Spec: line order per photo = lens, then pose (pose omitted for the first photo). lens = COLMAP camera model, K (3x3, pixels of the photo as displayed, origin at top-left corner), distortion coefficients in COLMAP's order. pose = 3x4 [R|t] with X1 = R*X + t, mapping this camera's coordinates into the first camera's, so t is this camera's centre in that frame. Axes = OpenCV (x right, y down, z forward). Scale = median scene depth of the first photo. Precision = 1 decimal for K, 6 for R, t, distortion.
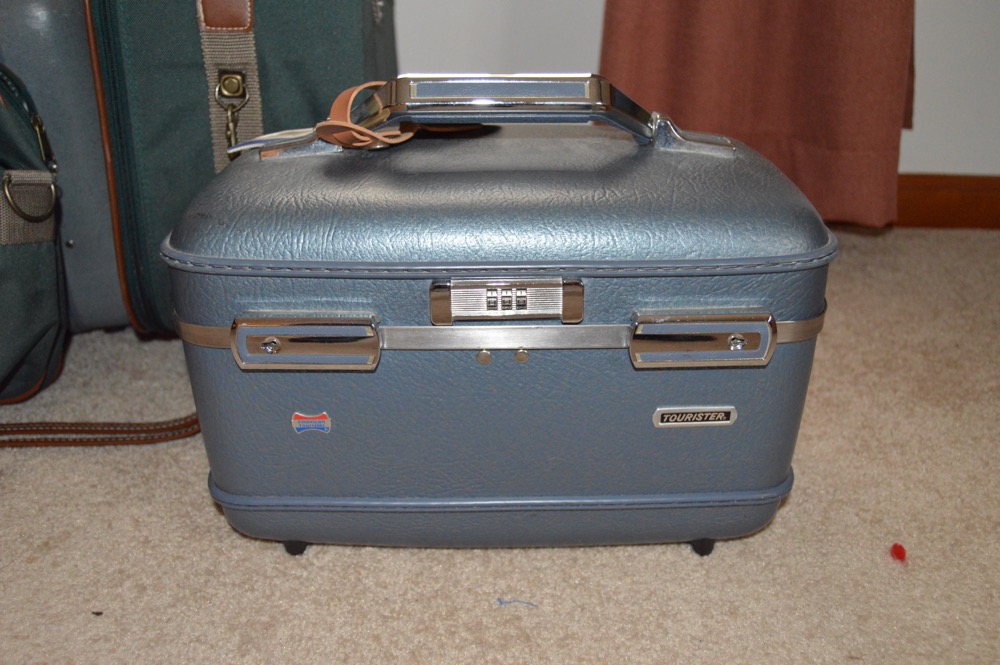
lens RADIAL K [[953.2, 0, 498.3], [0, 953.2, 331.1], [0, 0, 1]] dist [-0.045164, 0.000000]
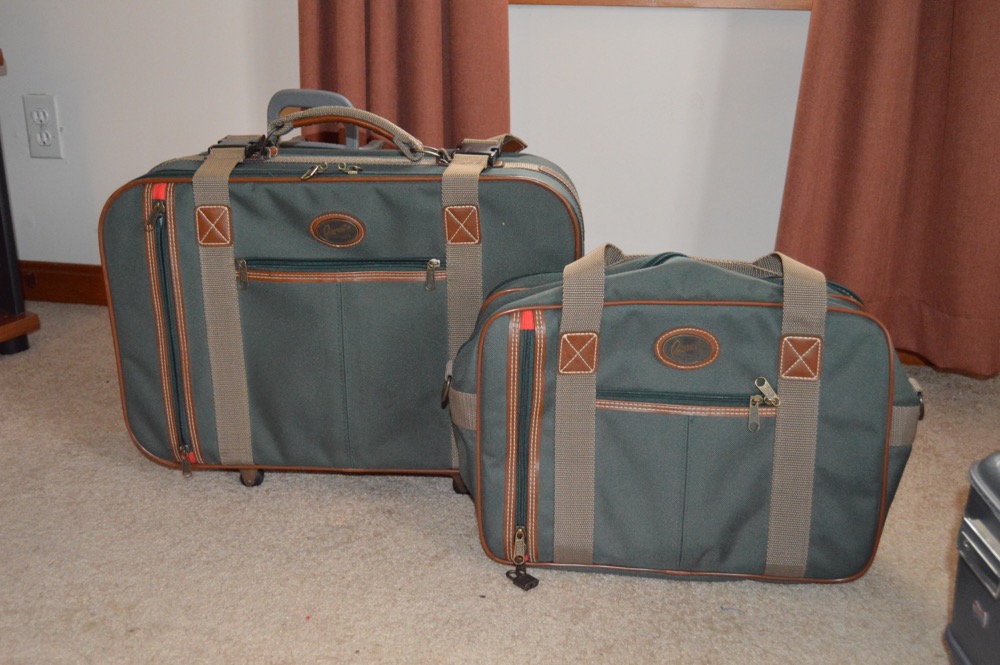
lens RADIAL K [[953.2, 0, 501.1], [0, 953.2, 334.9], [0, 0, 1]] dist [-0.045164, 0.000000]
pose [[0.990059, 0.050144, -0.131413, -0.186453], [-0.061128, 0.994844, -0.080926, -0.035334], [0.126677, 0.088154, 0.988019, -0.736467]]
